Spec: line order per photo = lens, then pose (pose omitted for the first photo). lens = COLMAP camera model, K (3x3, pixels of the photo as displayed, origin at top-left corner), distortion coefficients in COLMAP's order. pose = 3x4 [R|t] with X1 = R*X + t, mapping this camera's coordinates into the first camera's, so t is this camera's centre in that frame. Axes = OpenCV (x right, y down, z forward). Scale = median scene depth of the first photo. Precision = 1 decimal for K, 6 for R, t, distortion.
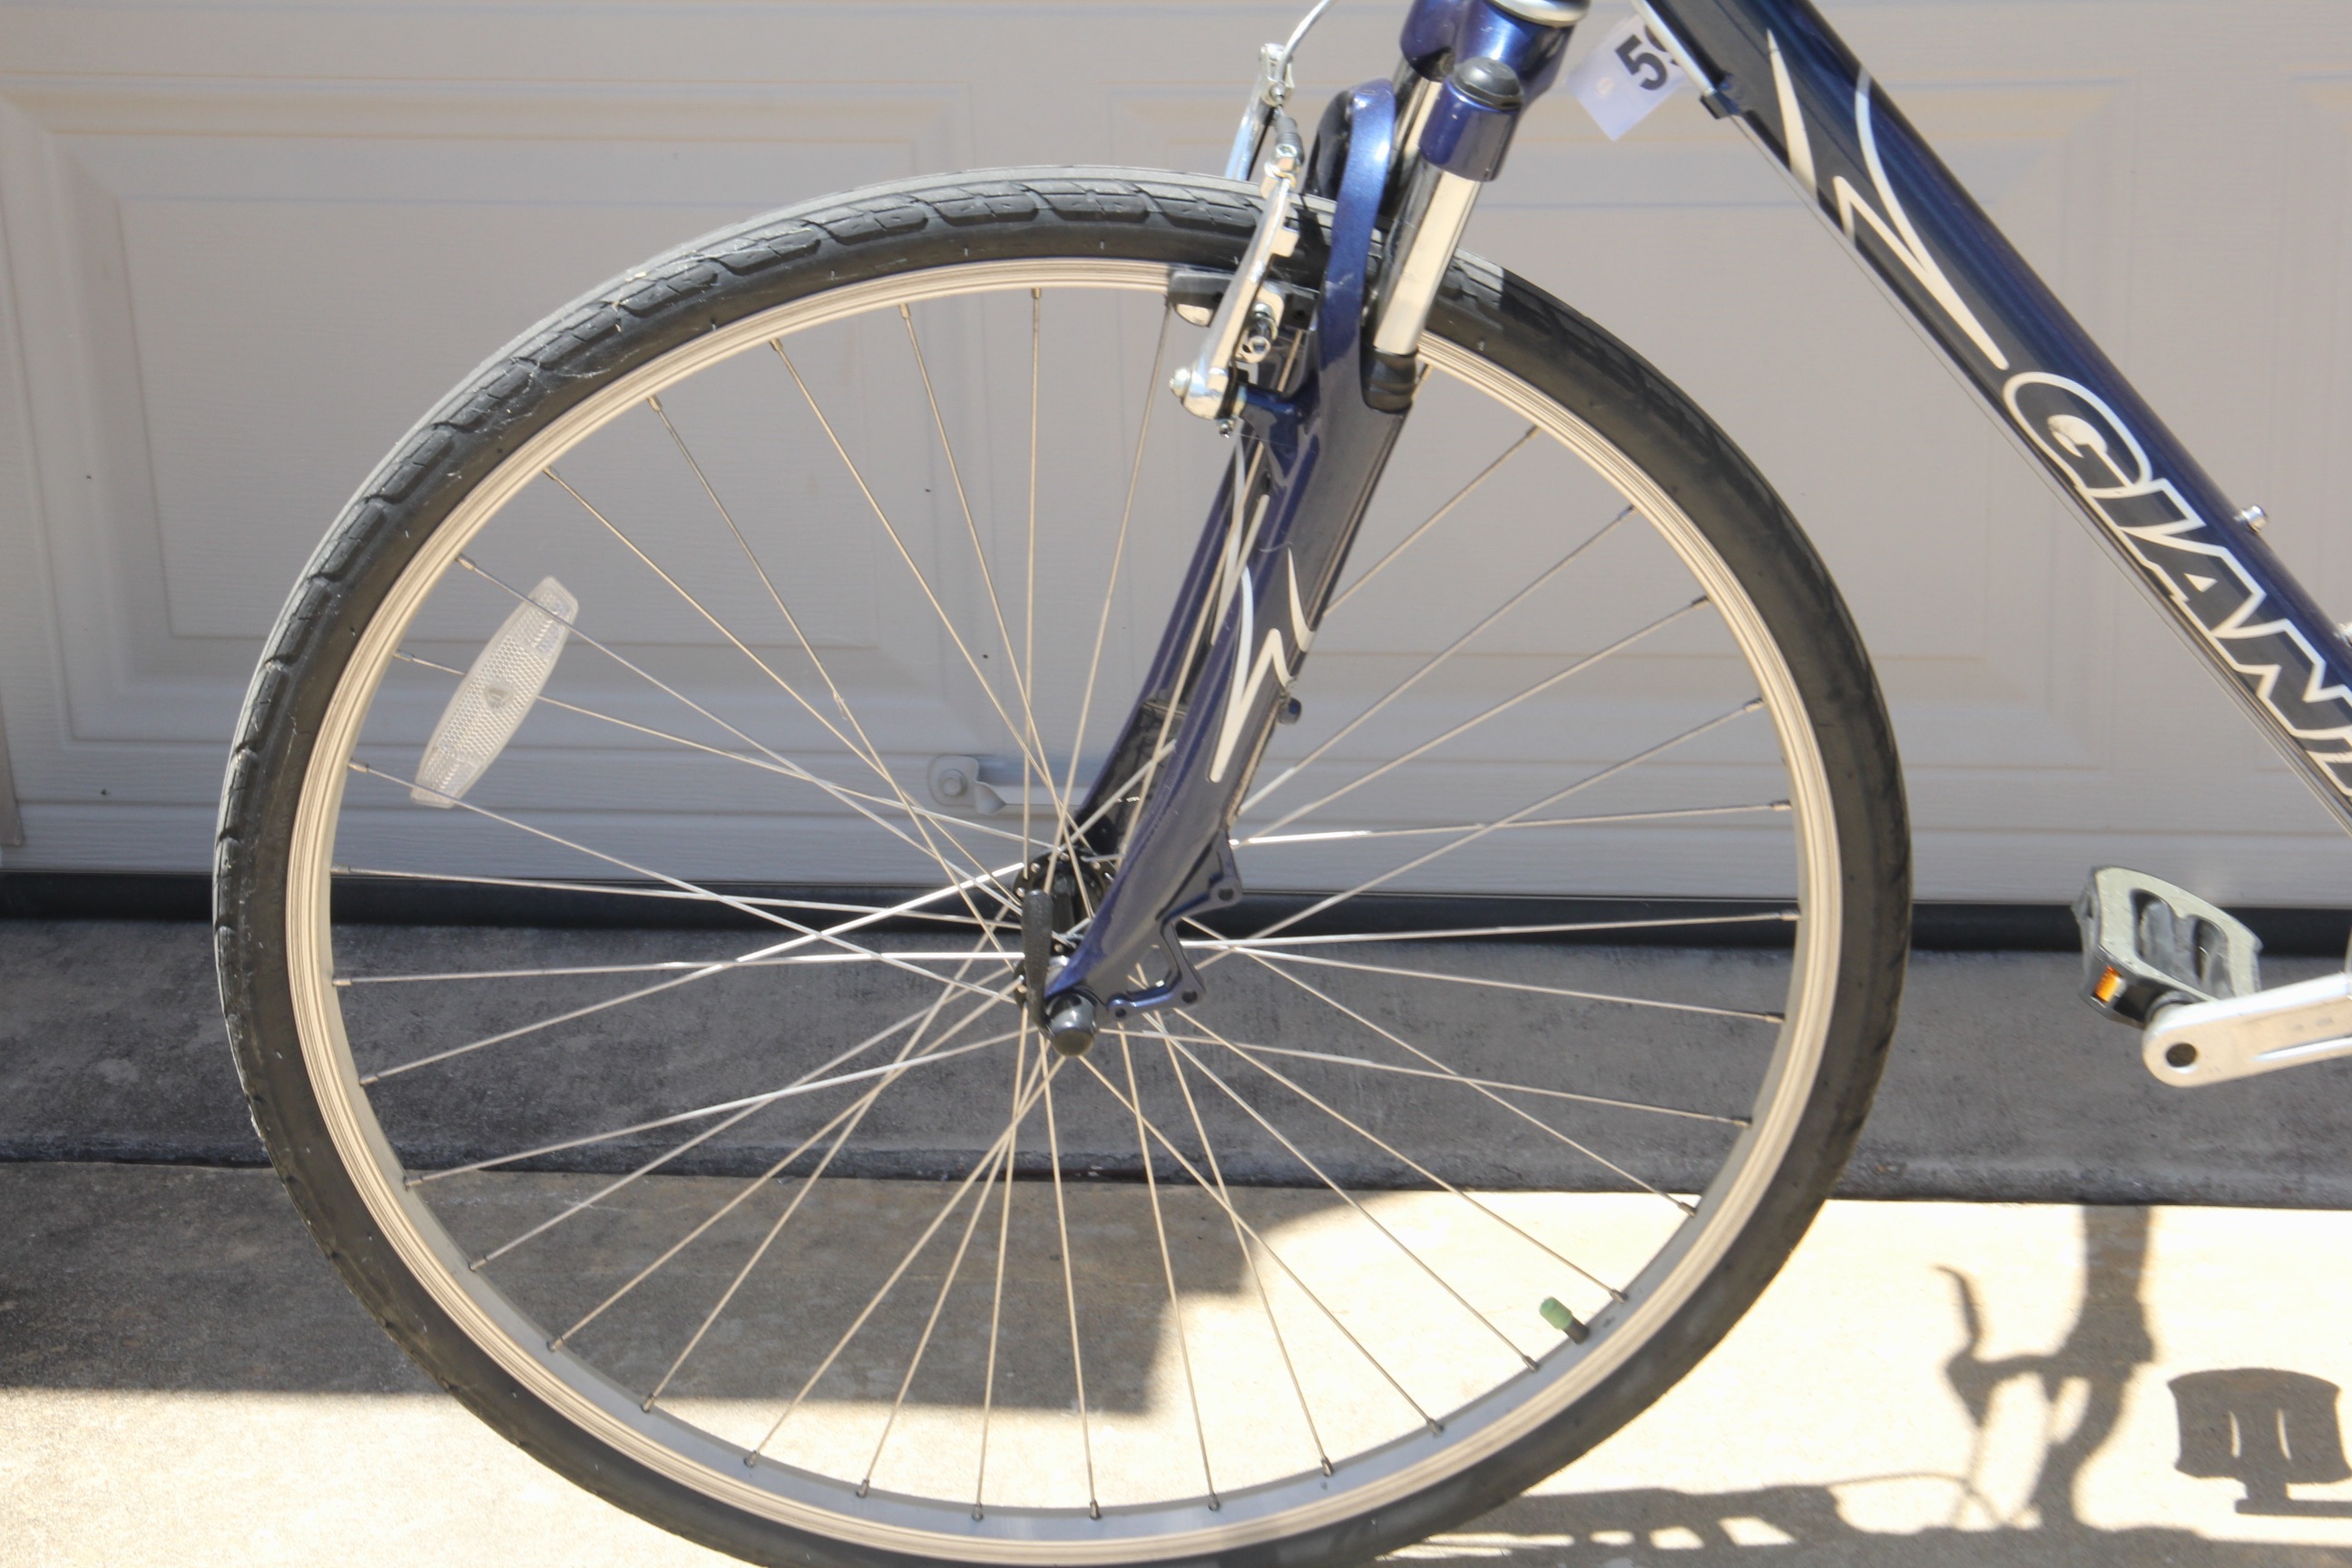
lens RADIAL K [[5668.1, 0, 1143.0], [0, 5668.1, 817.1], [0, 0, 1]] dist [0.430004, -0.121015]
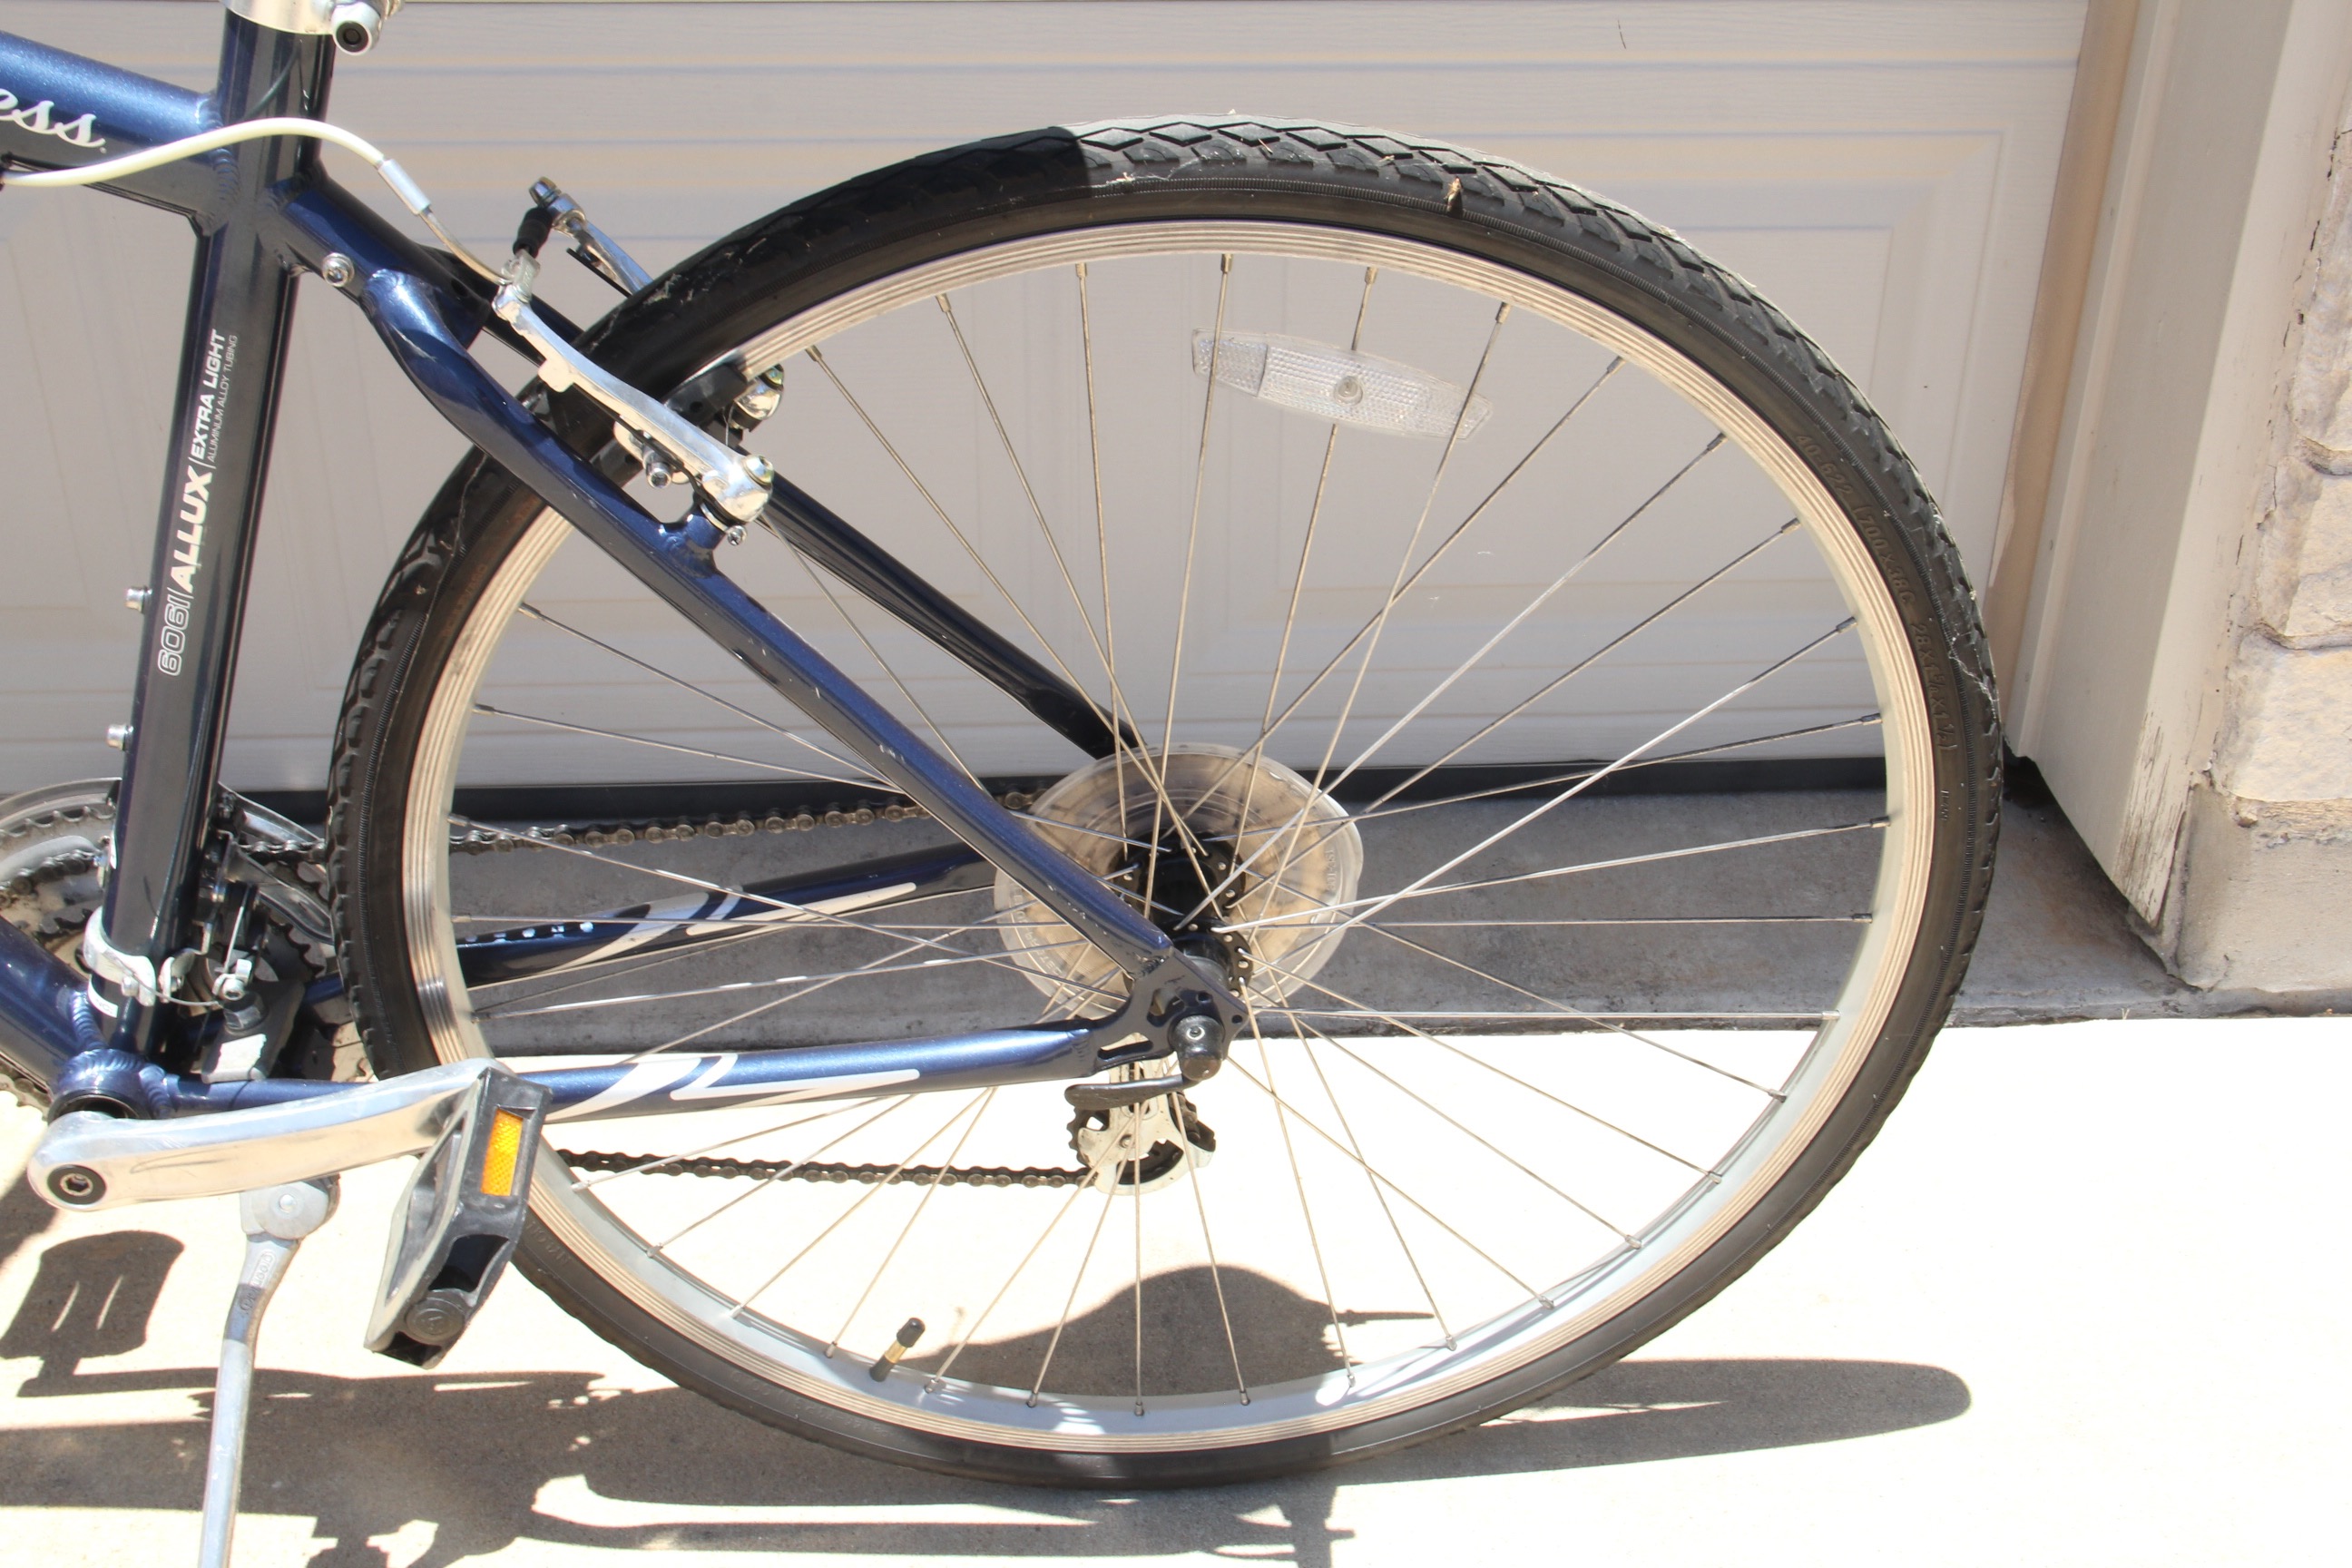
lens RADIAL K [[2678.1, 0, 1176.0], [0, 2678.1, 784.0], [0, 0, 1]] dist [-0.108722, 0.399455]
pose [[0.983100, -0.041396, 0.178330, 0.341668], [0.024324, 0.994999, 0.096878, -0.049517], [-0.181449, -0.090903, 0.979190, 0.468862]]
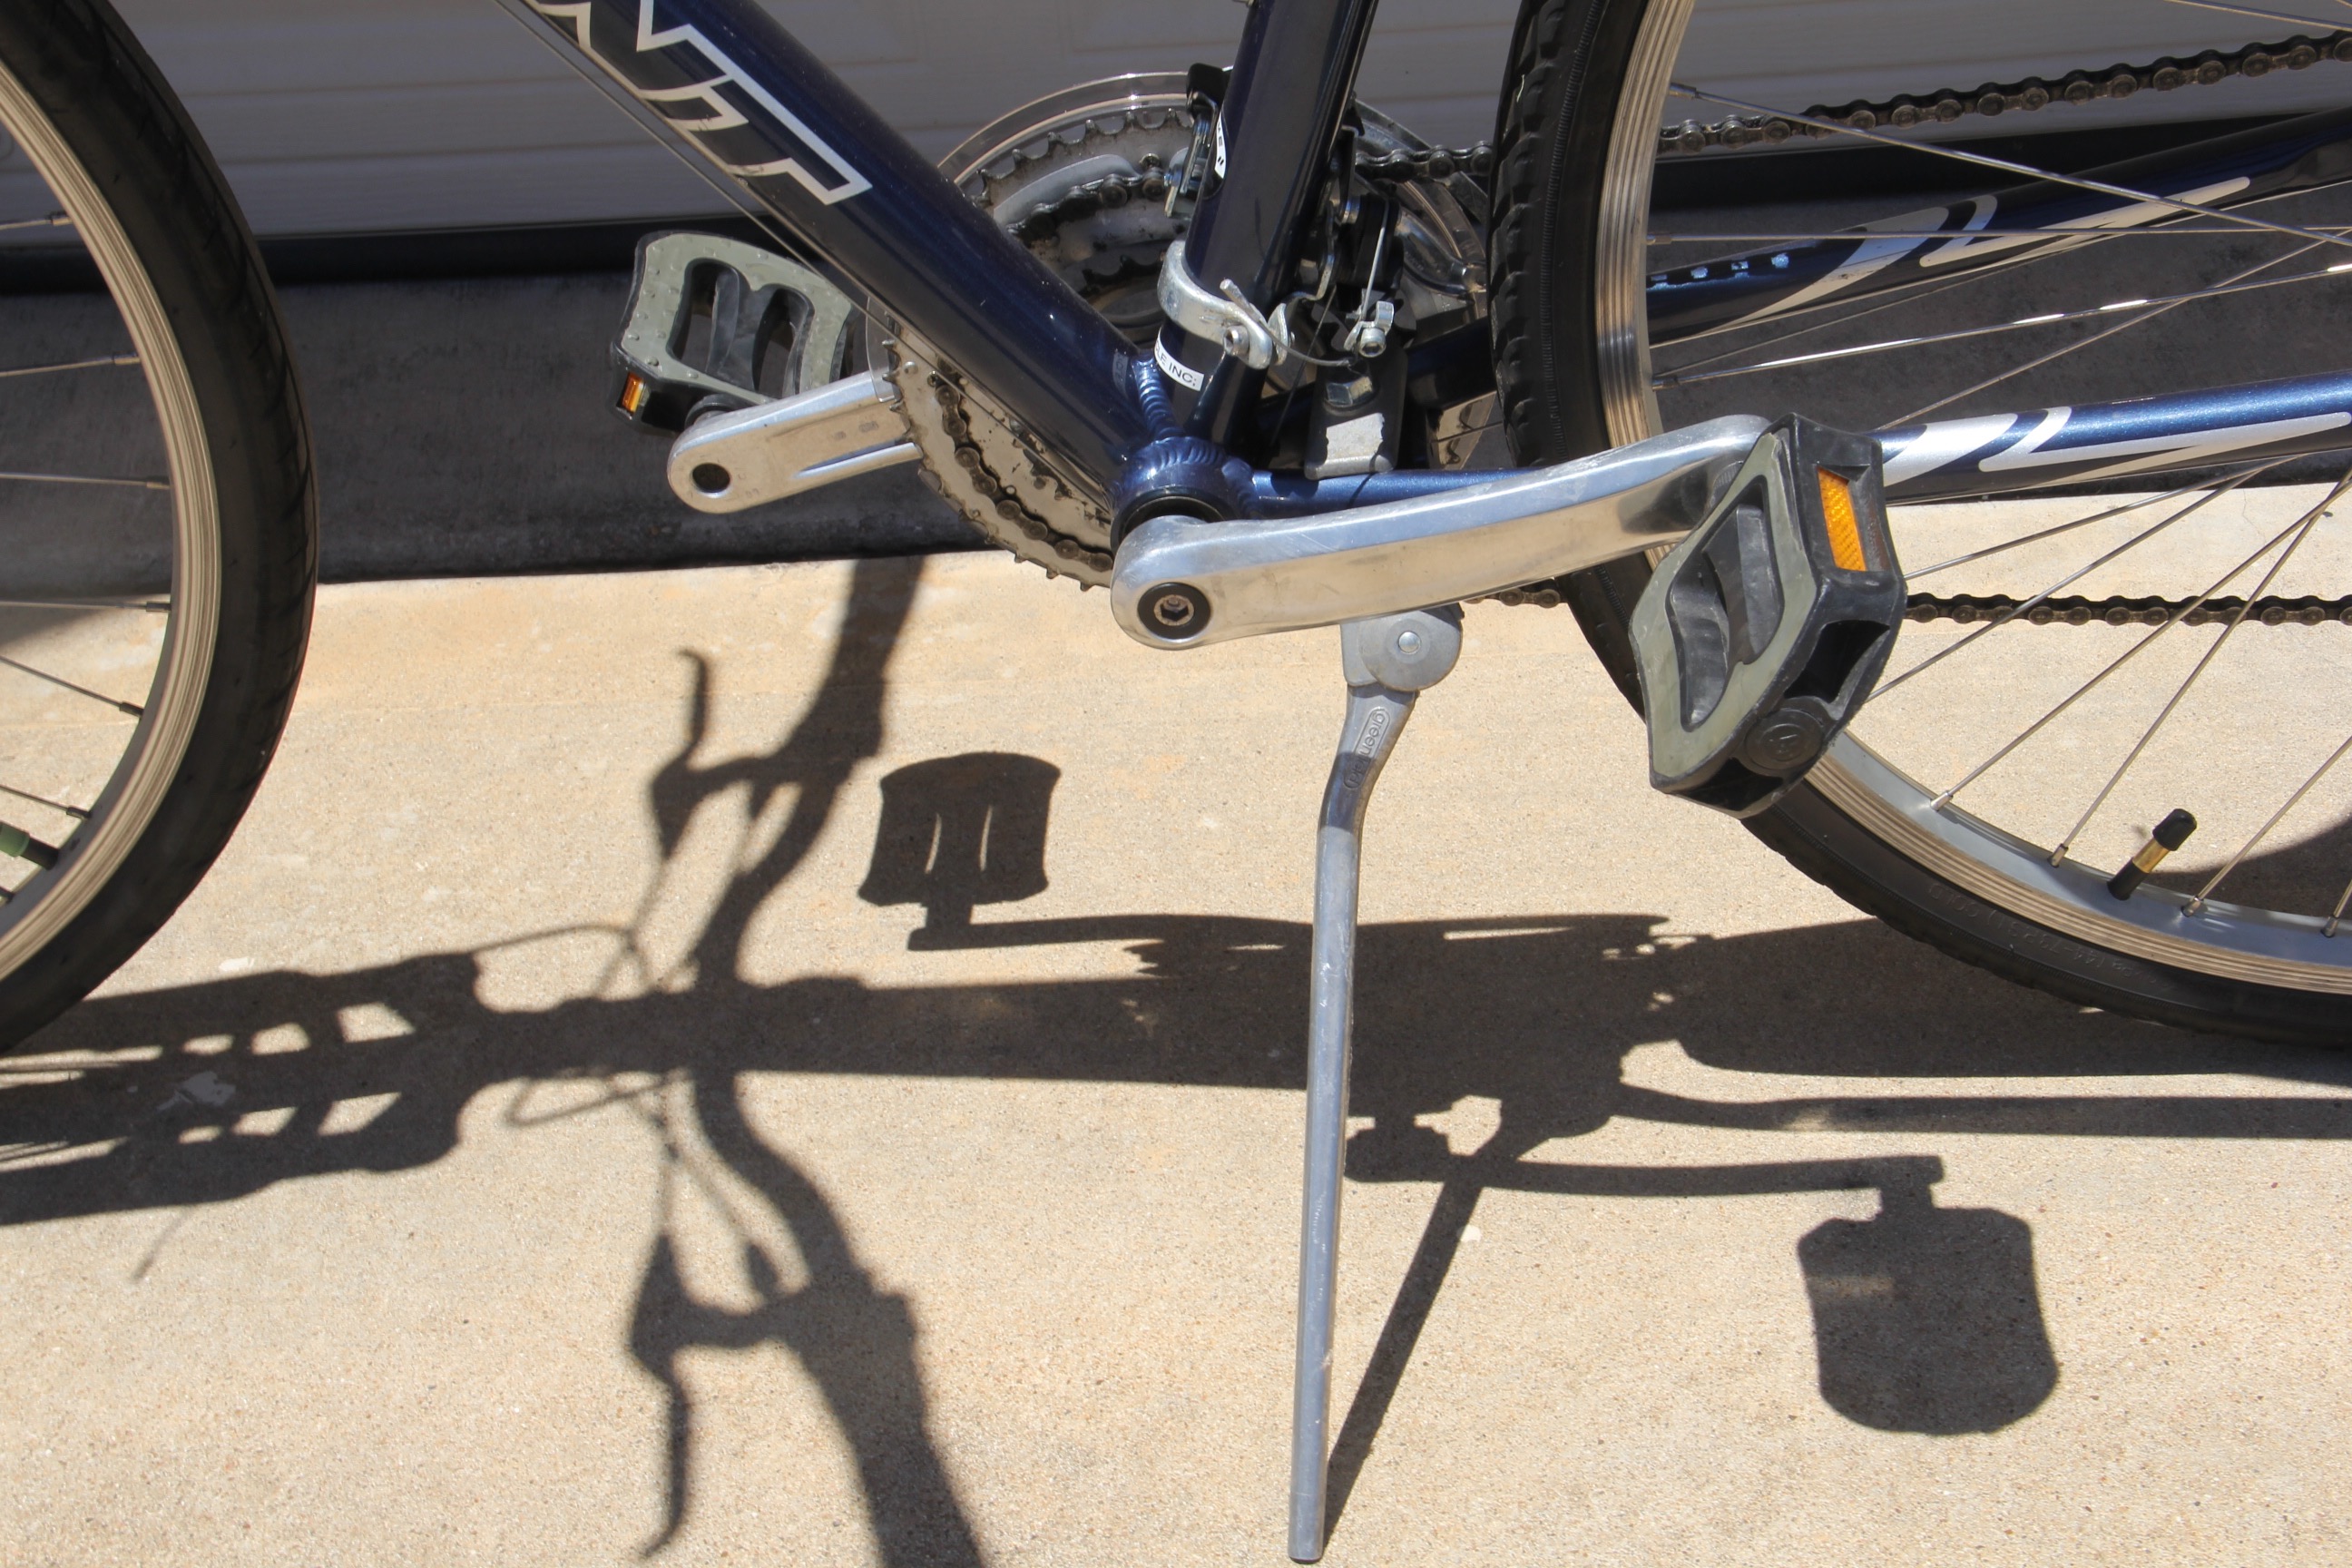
lens RADIAL K [[3661.8, 0, 1176.0], [0, 3661.8, 784.0], [0, 0, 1]] dist [0.136909, 0.128793]
pose [[0.996179, -0.081238, 0.032063, 0.223996], [0.072742, 0.974951, 0.210186, -0.020695], [-0.048336, -0.207050, 0.977135, 0.475274]]
